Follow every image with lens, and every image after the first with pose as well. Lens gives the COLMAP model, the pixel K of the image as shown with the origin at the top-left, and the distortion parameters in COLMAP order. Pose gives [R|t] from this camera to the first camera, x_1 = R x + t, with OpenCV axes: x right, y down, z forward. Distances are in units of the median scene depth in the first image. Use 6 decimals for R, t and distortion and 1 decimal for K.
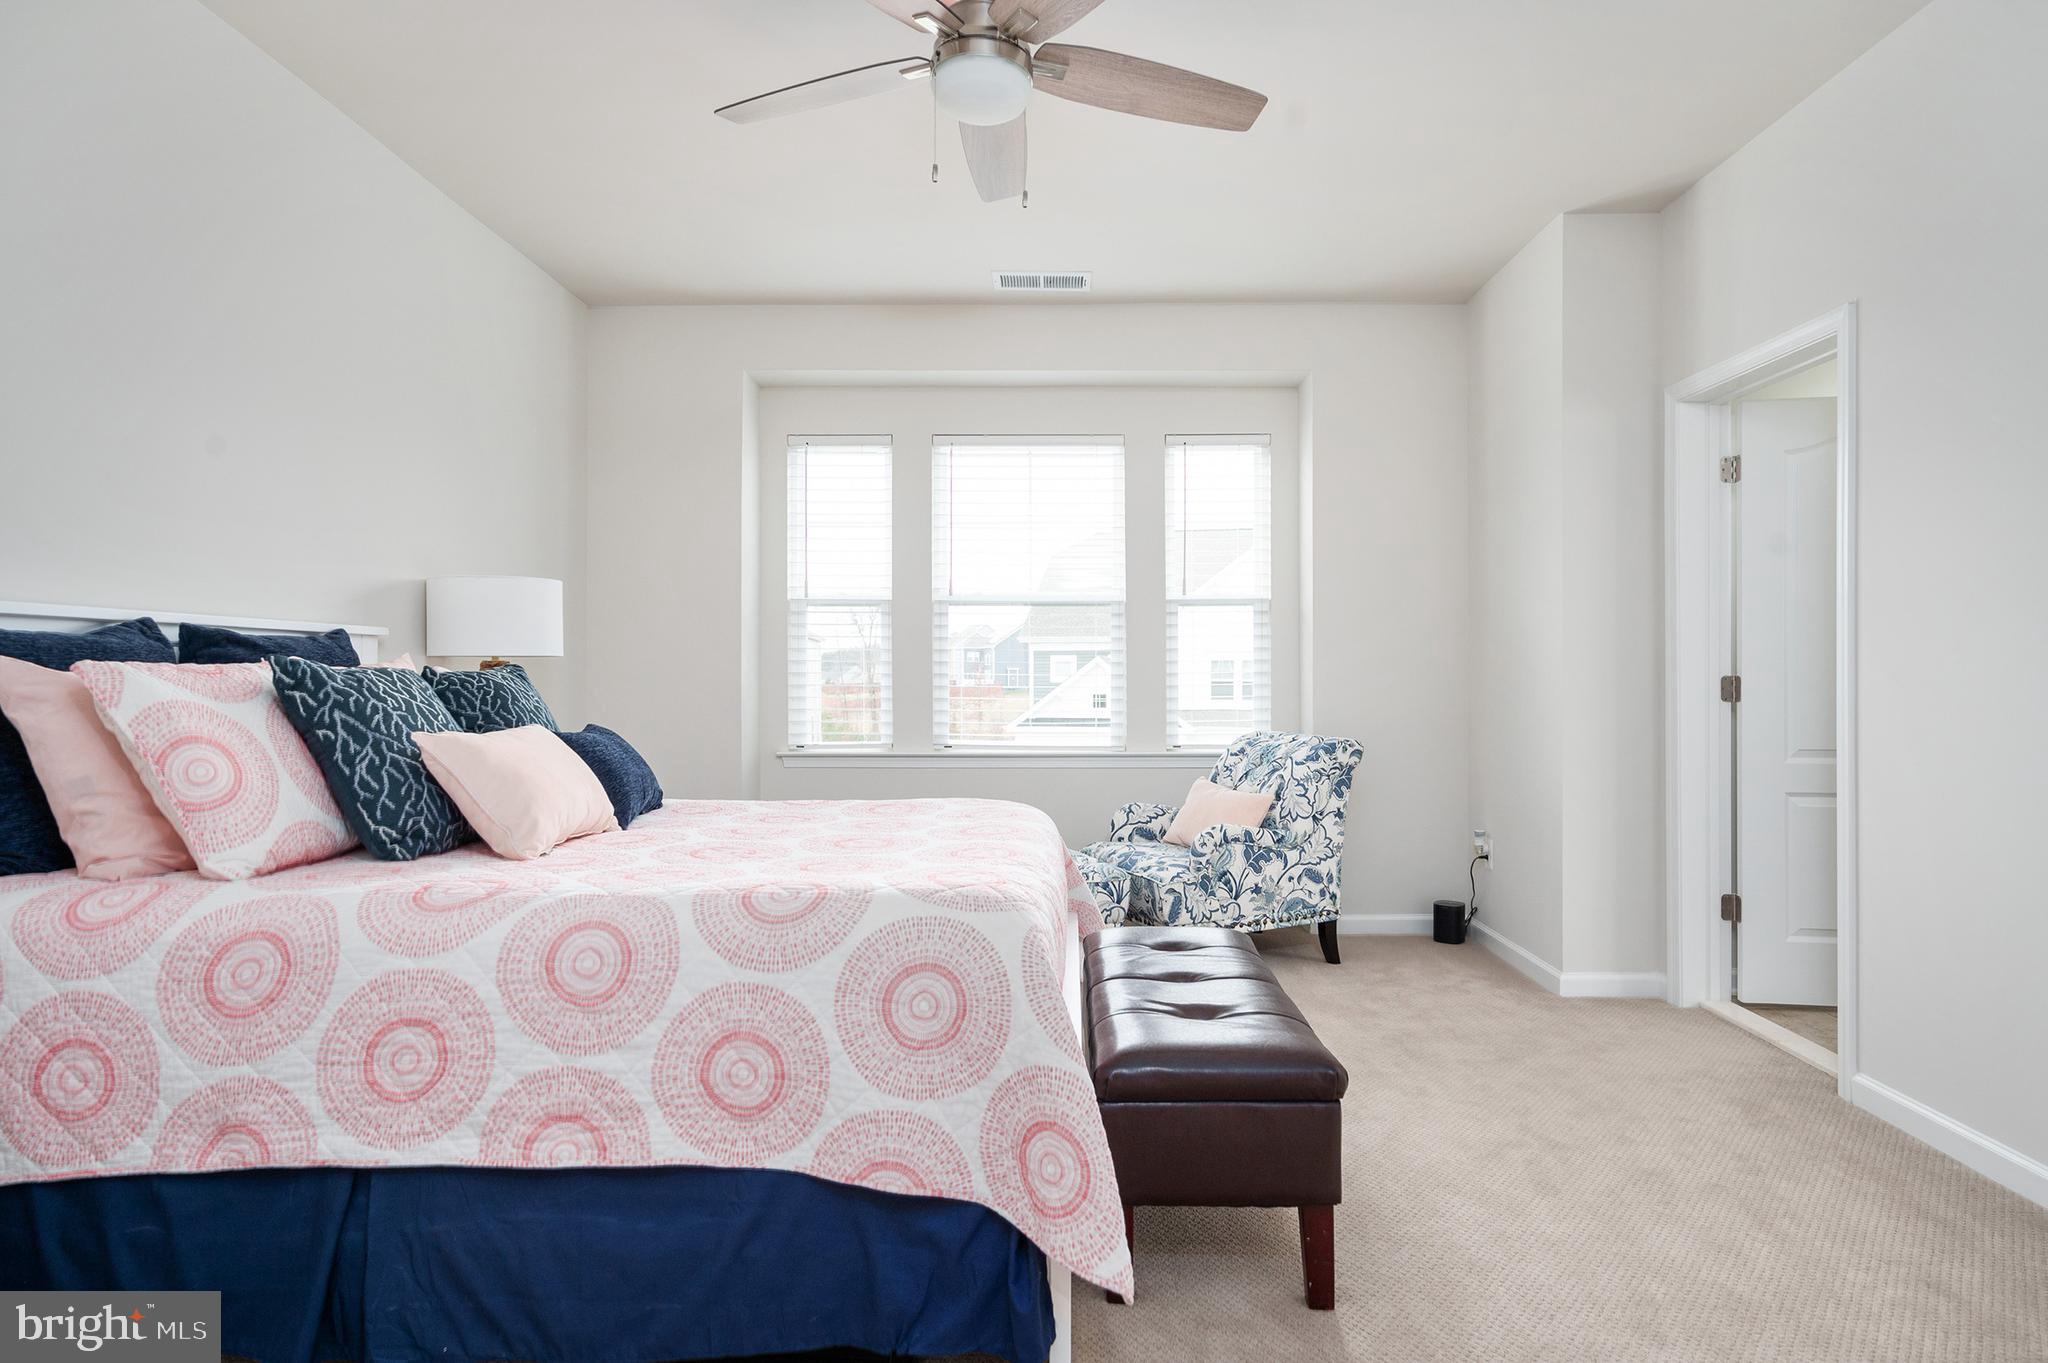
lens RADIAL K [[1096.2, 0, 1019.8], [0, 1096.2, 668.0], [0, 0, 1]] dist [0.001207, 0.001105]
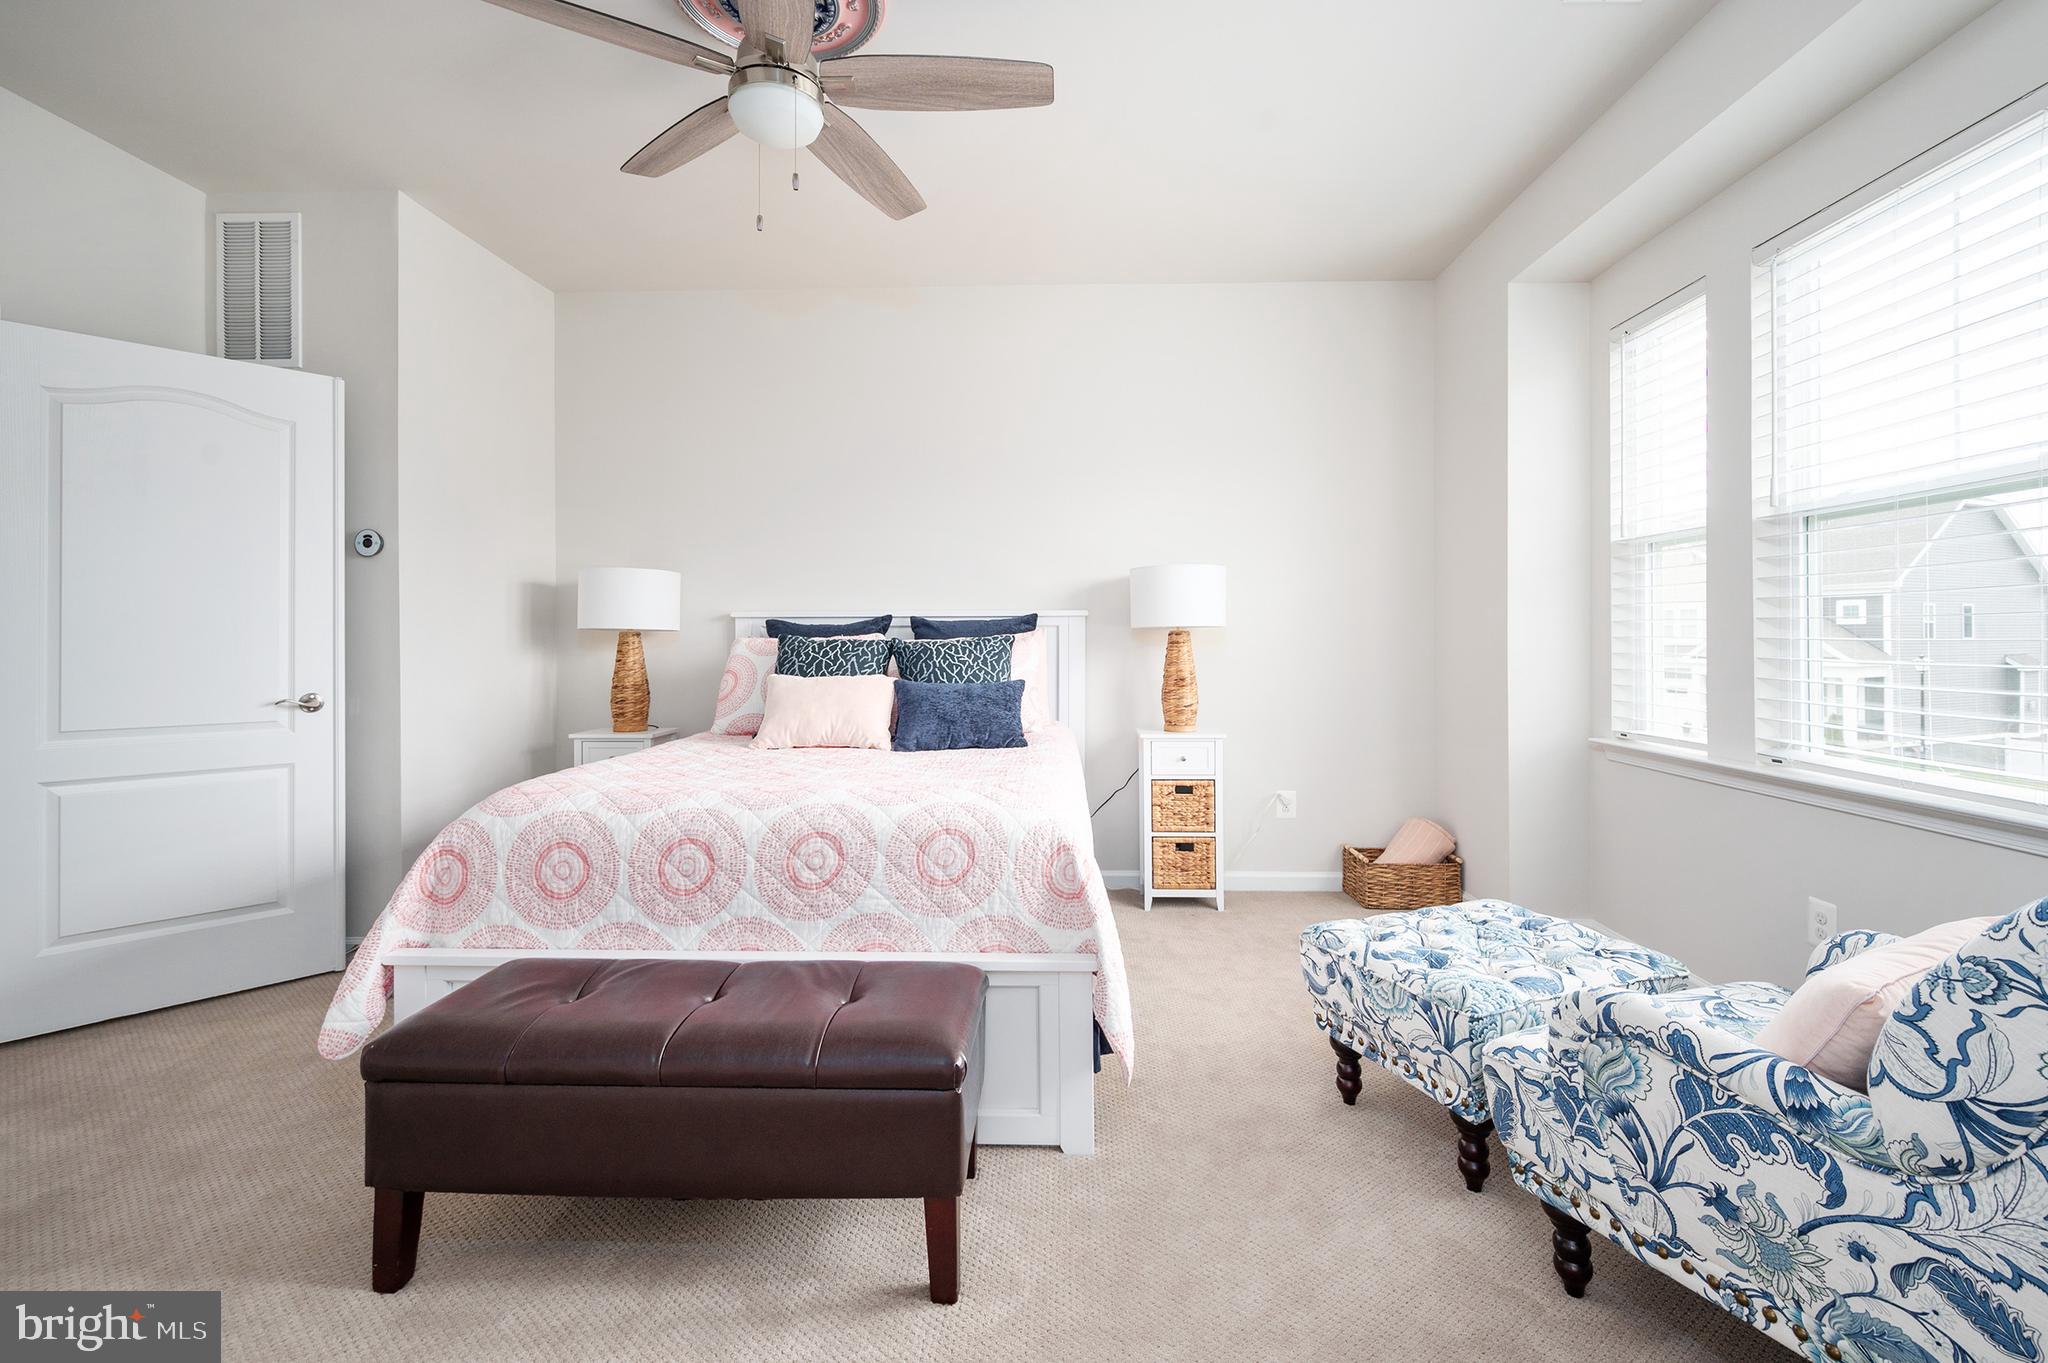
lens RADIAL K [[874.7, 0, 1030.5], [0, 874.7, 635.6], [0, 0, 1]] dist [-0.000073, 0.000072]
pose [[0.016576, -0.006891, -0.999839, 0.518068], [0.010950, 0.999918, -0.006710, 0.003052], [0.999803, -0.010837, 0.016650, 0.754125]]
